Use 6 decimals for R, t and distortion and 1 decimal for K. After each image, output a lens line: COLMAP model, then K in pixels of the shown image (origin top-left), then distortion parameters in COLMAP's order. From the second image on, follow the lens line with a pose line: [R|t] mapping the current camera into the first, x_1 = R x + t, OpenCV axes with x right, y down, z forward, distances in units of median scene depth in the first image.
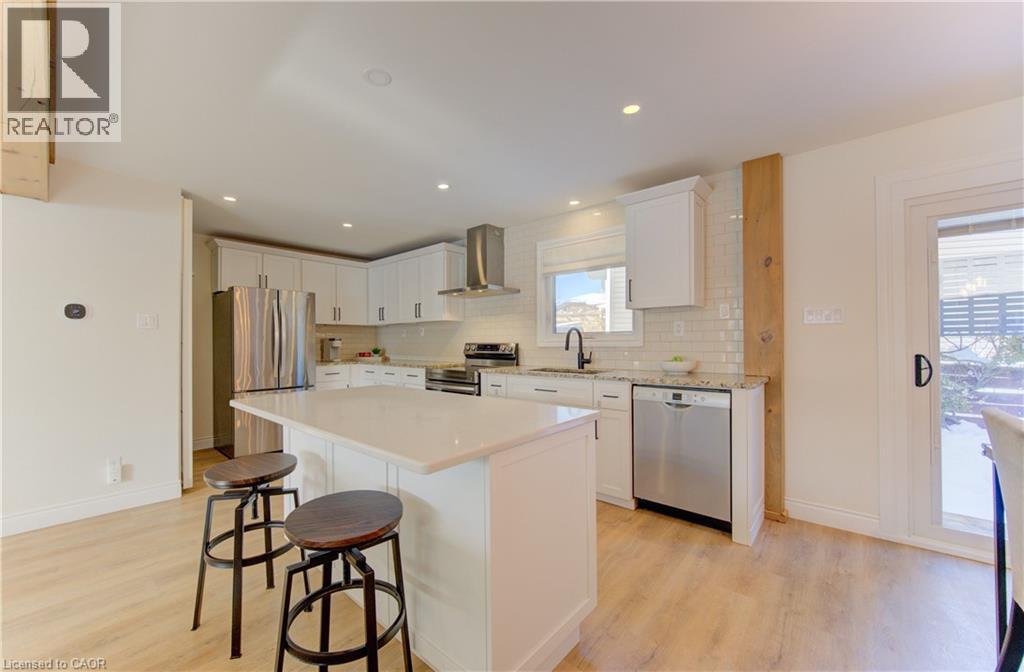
lens RADIAL K [[396.3, 0, 491.7], [0, 396.3, 340.1], [0, 0, 1]] dist [-0.000125, -0.000046]
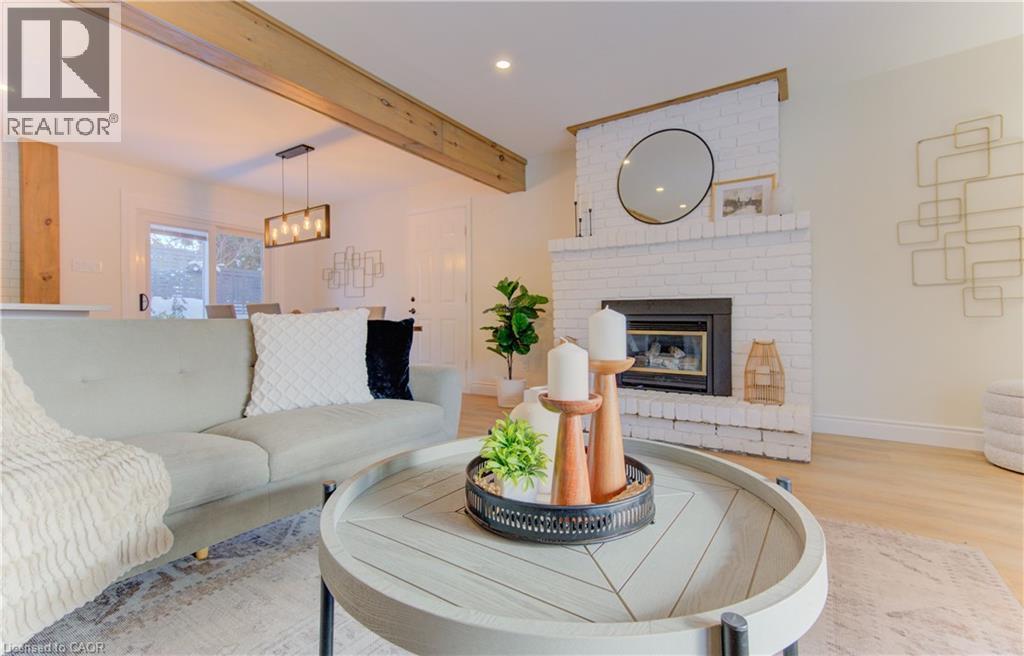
lens RADIAL K [[458.1, 0, 510.1], [0, 458.1, 319.9], [0, 0, 1]] dist [0.053446, 0.000207]
pose [[-0.134111, 0.009890, 0.990917, -0.816059], [-0.009766, 0.999888, -0.011301, 0.100911], [-0.990918, -0.011193, -0.134000, -0.250083]]
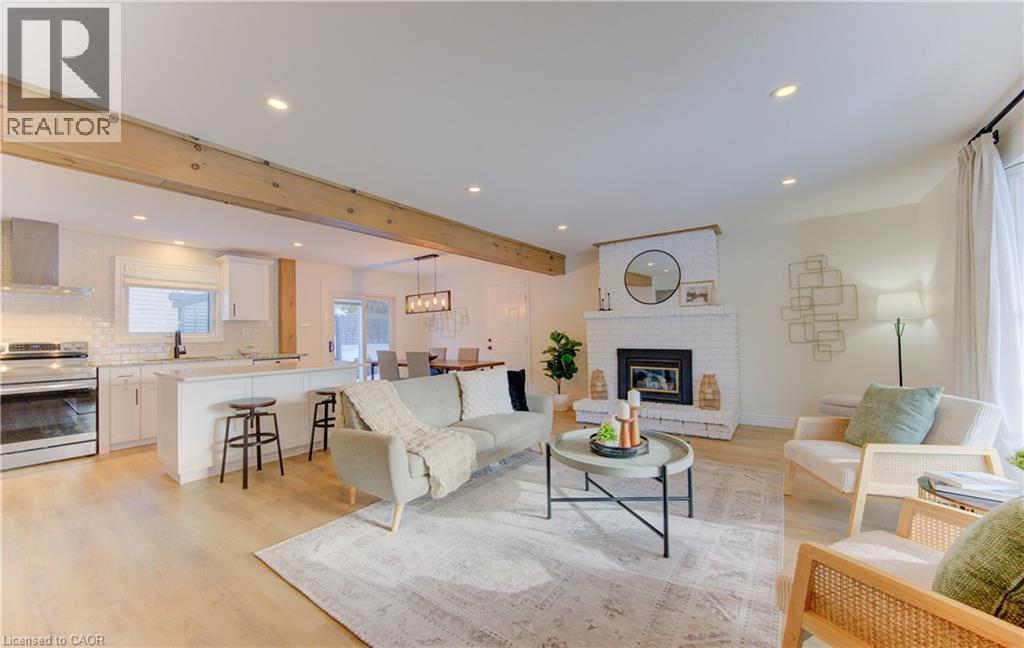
lens RADIAL K [[387.1, 0, 508.7], [0, 387.1, 328.6], [0, 0, 1]] dist [0.001638, -0.004229]
pose [[-0.089588, 0.016751, 0.995838, -1.225572], [0.006648, 0.999846, -0.016220, -0.003211], [-0.995957, 0.005167, -0.089685, -0.061797]]
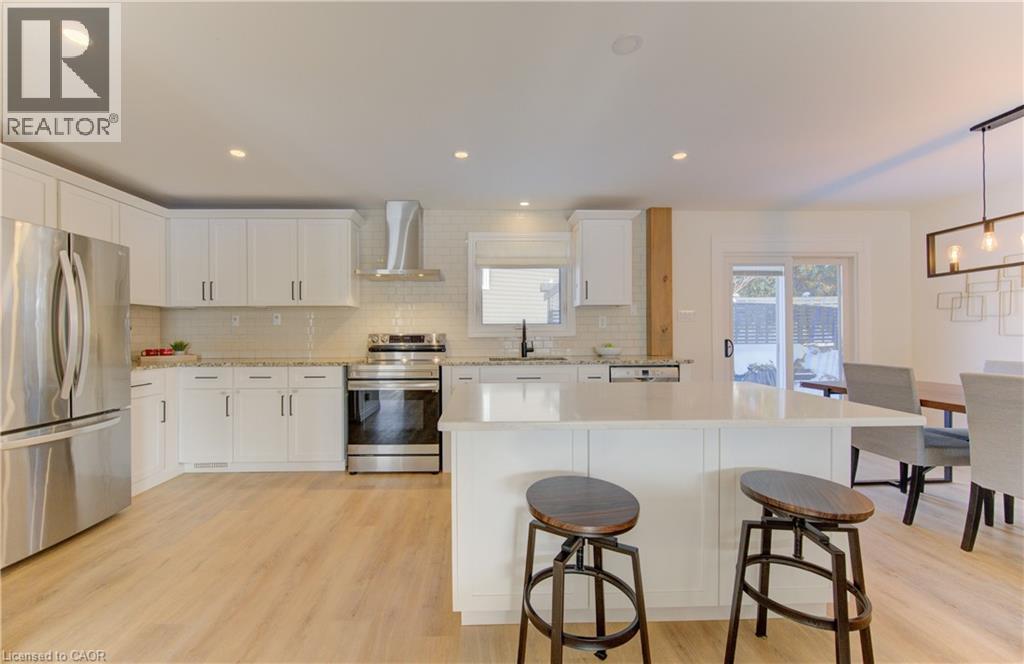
lens RADIAL K [[396.4, 0, 497.3], [0, 396.4, 332.2], [0, 0, 1]] dist [0.000235, 0.000147]
pose [[0.722794, 0.001532, 0.691062, -0.564995], [-0.003007, 0.999995, 0.000928, 0.003285], [-0.691057, -0.002749, 0.722795, 0.252503]]
